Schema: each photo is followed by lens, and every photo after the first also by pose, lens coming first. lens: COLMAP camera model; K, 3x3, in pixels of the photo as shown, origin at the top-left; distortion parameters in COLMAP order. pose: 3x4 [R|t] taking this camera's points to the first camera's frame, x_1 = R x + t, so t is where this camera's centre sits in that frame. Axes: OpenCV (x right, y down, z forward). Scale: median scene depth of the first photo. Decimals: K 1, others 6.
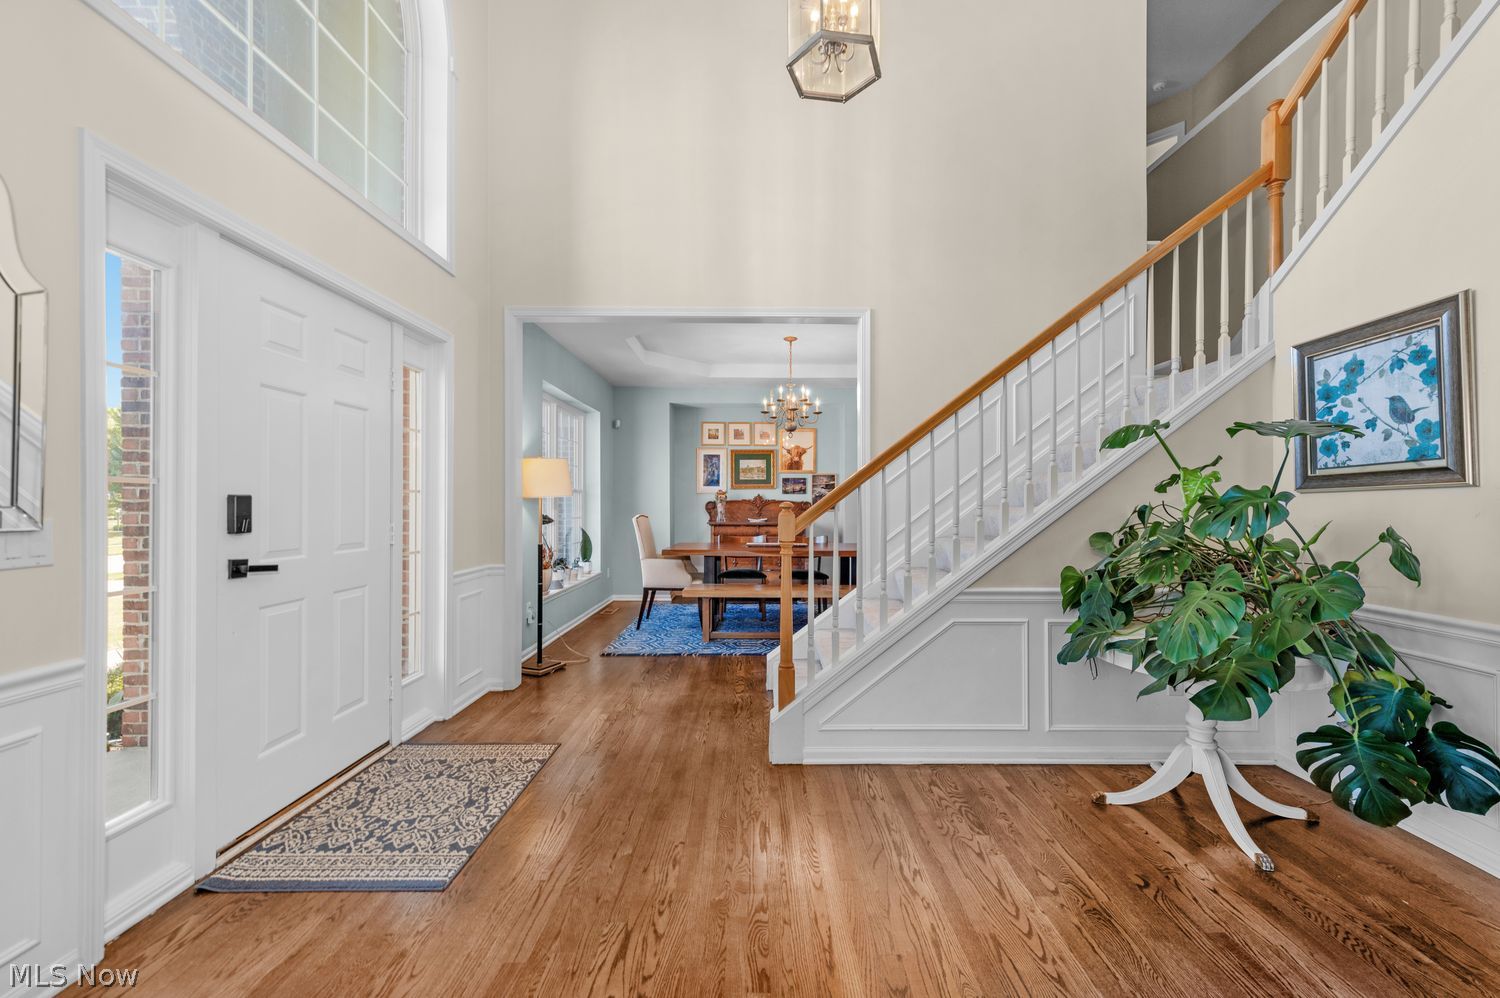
lens RADIAL K [[571.0, 0, 769.8], [0, 571.0, 498.9], [0, 0, 1]] dist [0.016561, -0.000270]
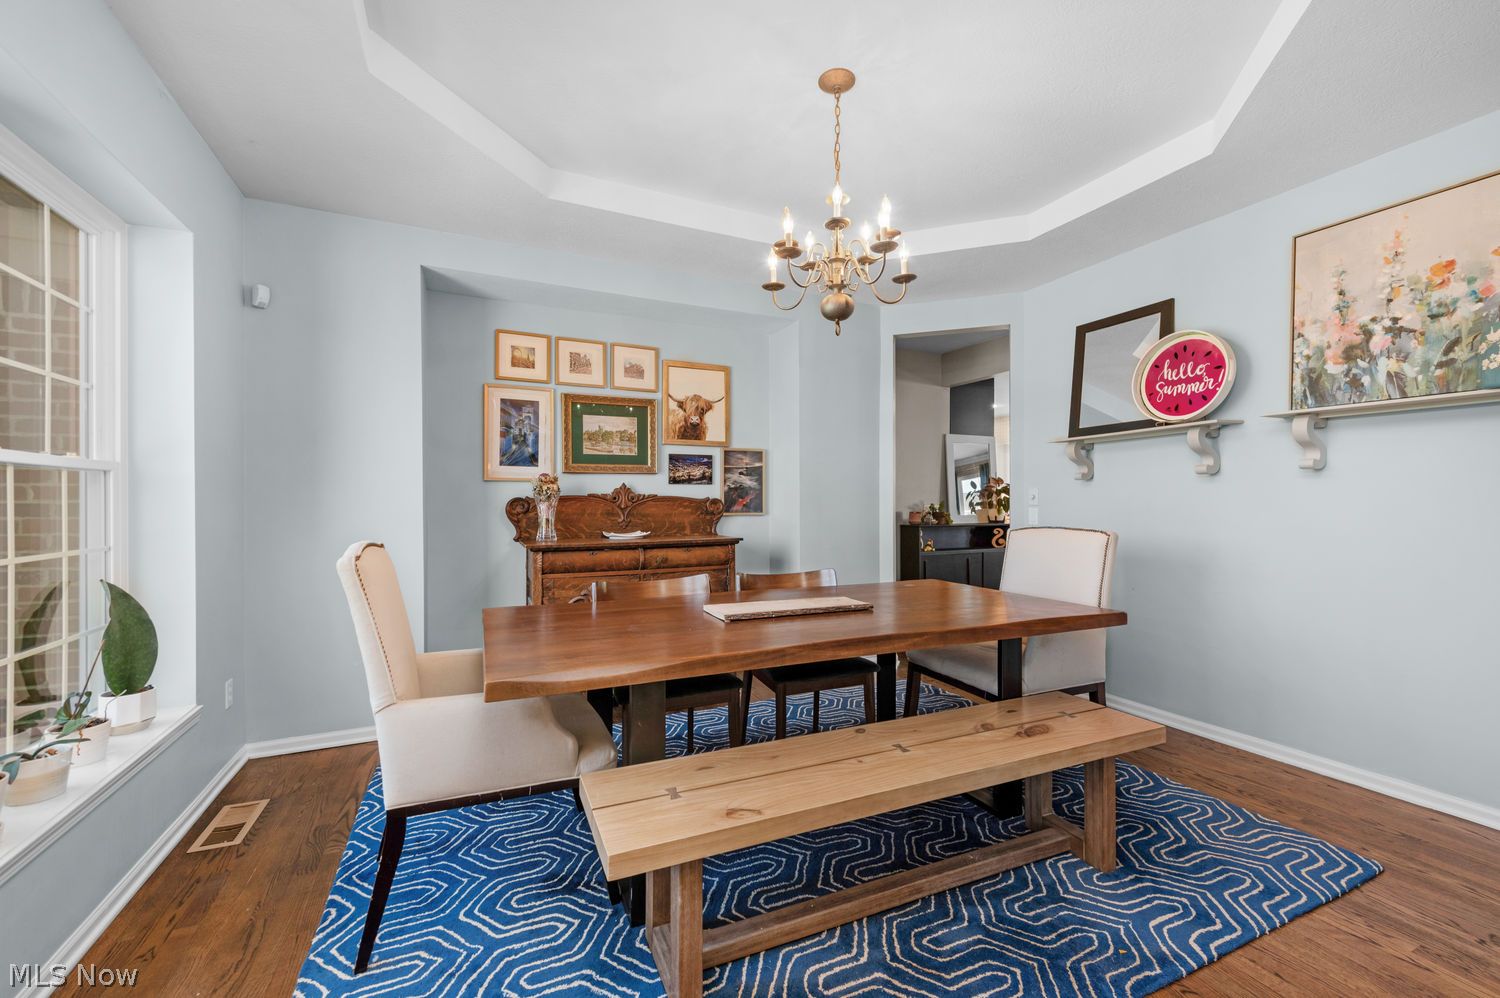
lens RADIAL K [[571.0, 0, 769.8], [0, 571.0, 498.9], [0, 0, 1]] dist [0.016561, -0.000270]
pose [[0.894398, -0.000419, 0.447272, -0.131008], [-0.002825, 0.999974, 0.006586, 0.001319], [-0.447263, -0.007154, 0.894374, 0.485421]]
